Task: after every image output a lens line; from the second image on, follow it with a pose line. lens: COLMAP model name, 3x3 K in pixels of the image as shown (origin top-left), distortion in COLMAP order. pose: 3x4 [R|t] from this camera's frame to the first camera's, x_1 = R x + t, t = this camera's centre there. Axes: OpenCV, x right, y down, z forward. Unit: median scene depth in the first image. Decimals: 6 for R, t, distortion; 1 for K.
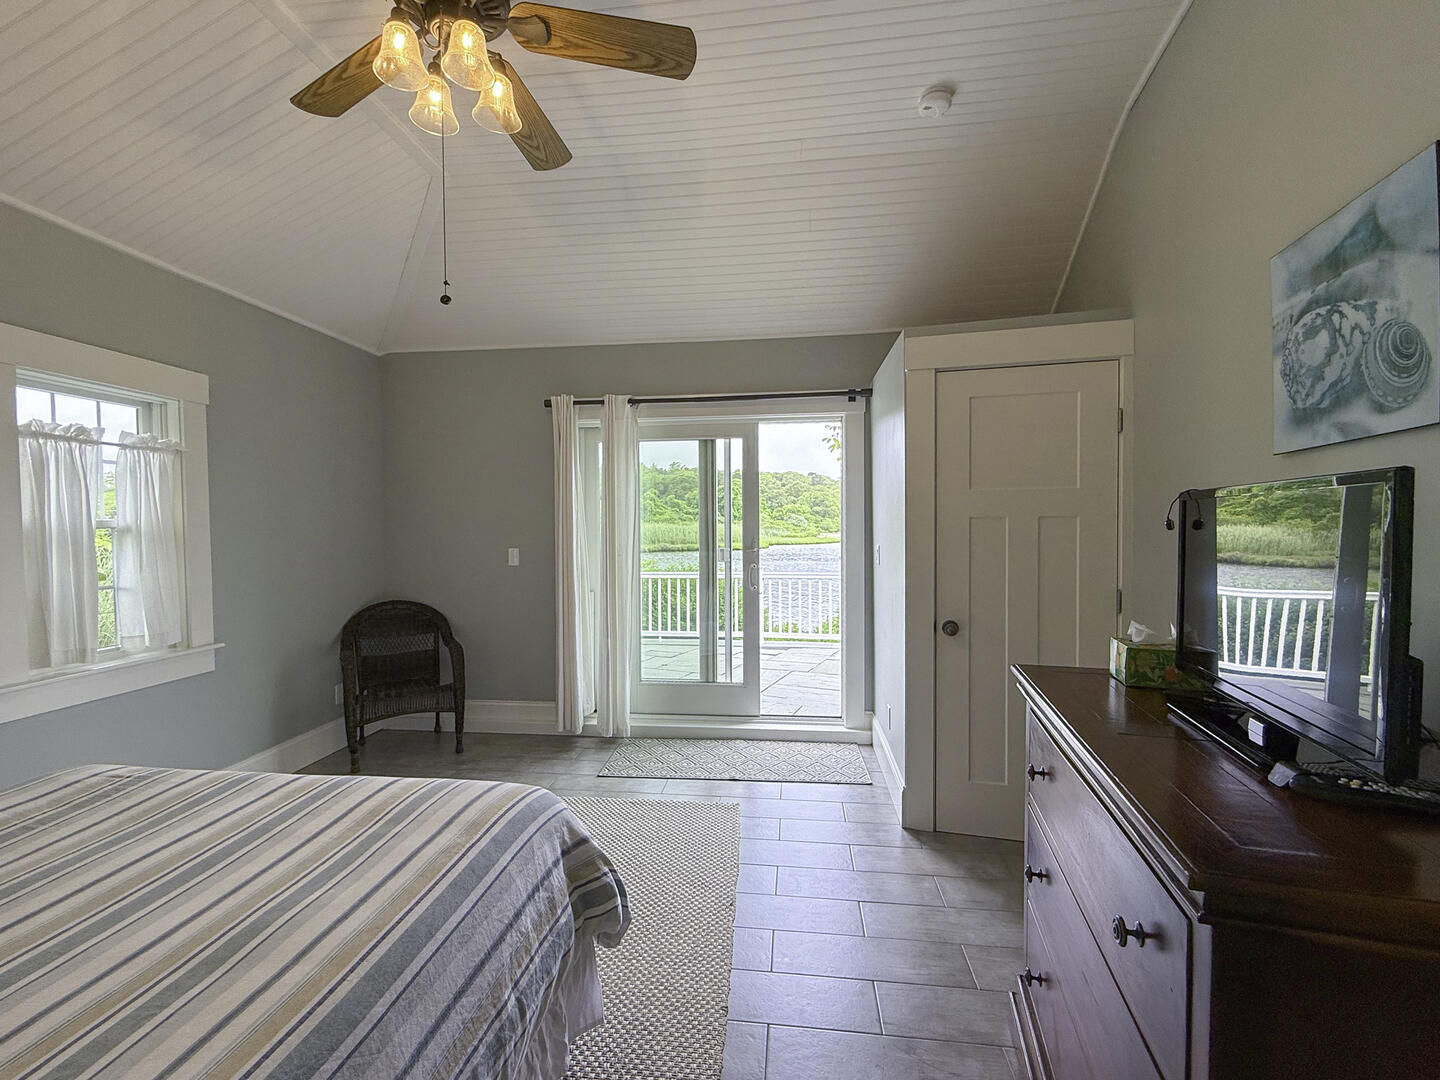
lens RADIAL K [[573.7, 0, 717.5], [0, 573.7, 537.4], [0, 0, 1]] dist [0.000377, 0.000173]
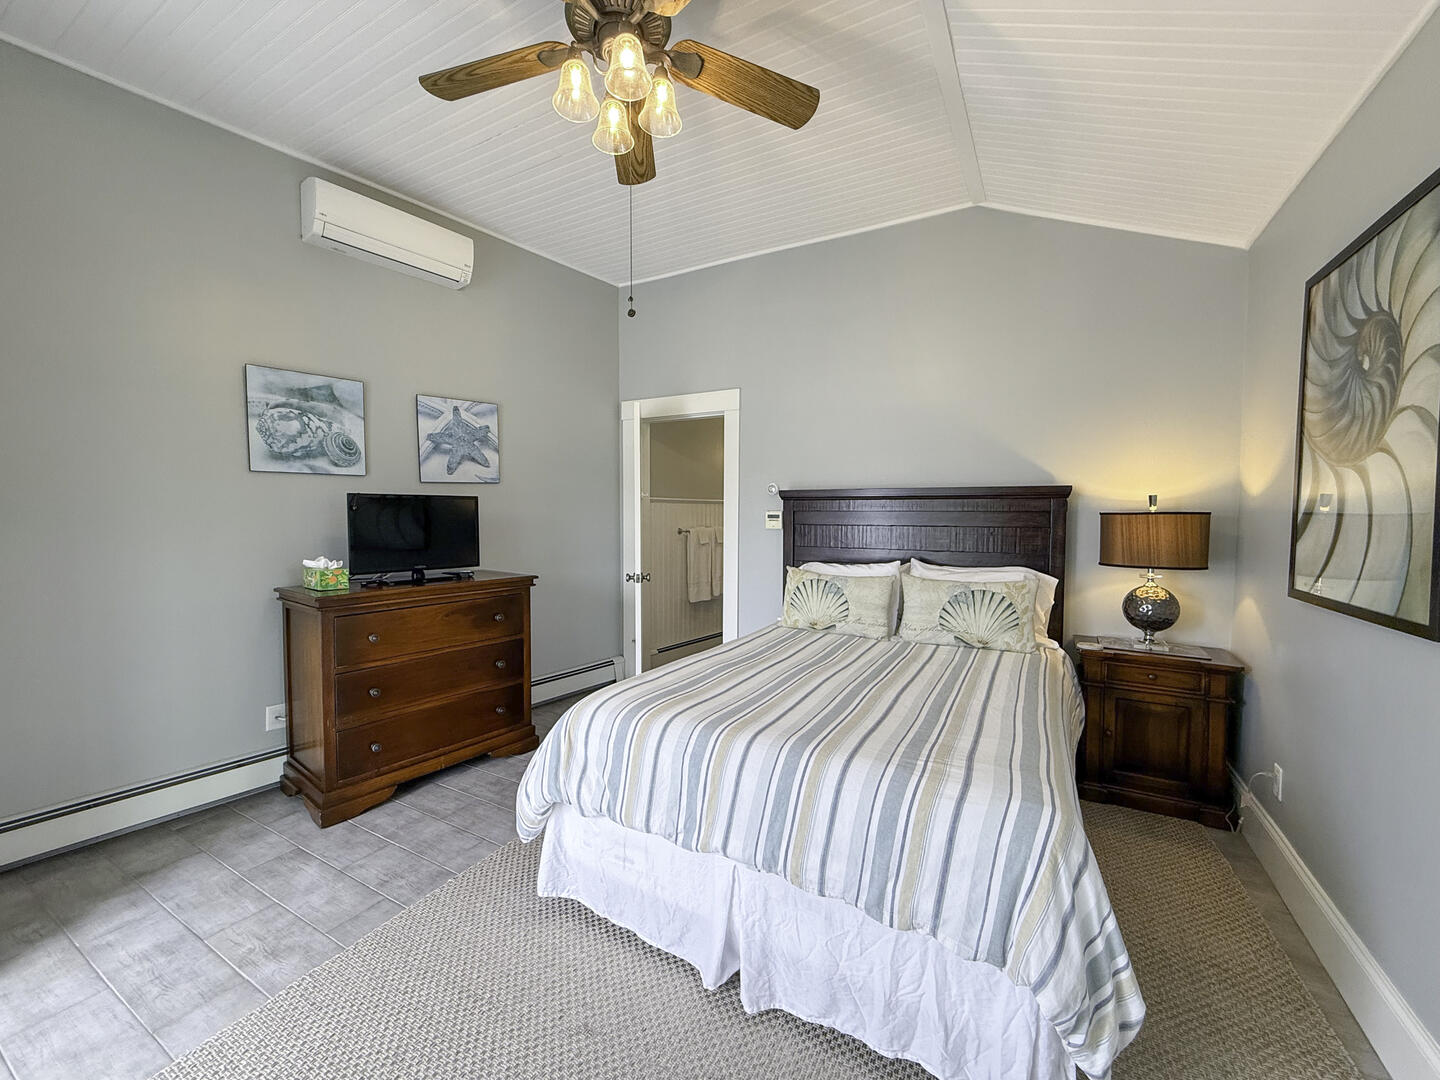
lens RADIAL K [[573.7, 0, 720.1], [0, 573.7, 539.6], [0, 0, 1]] dist [0.000377, 0.000173]
pose [[-0.919067, -0.016466, 0.393757, -1.374156], [0.013040, 0.997309, 0.072140, -0.045255], [-0.393886, 0.071436, -0.916379, 2.522739]]
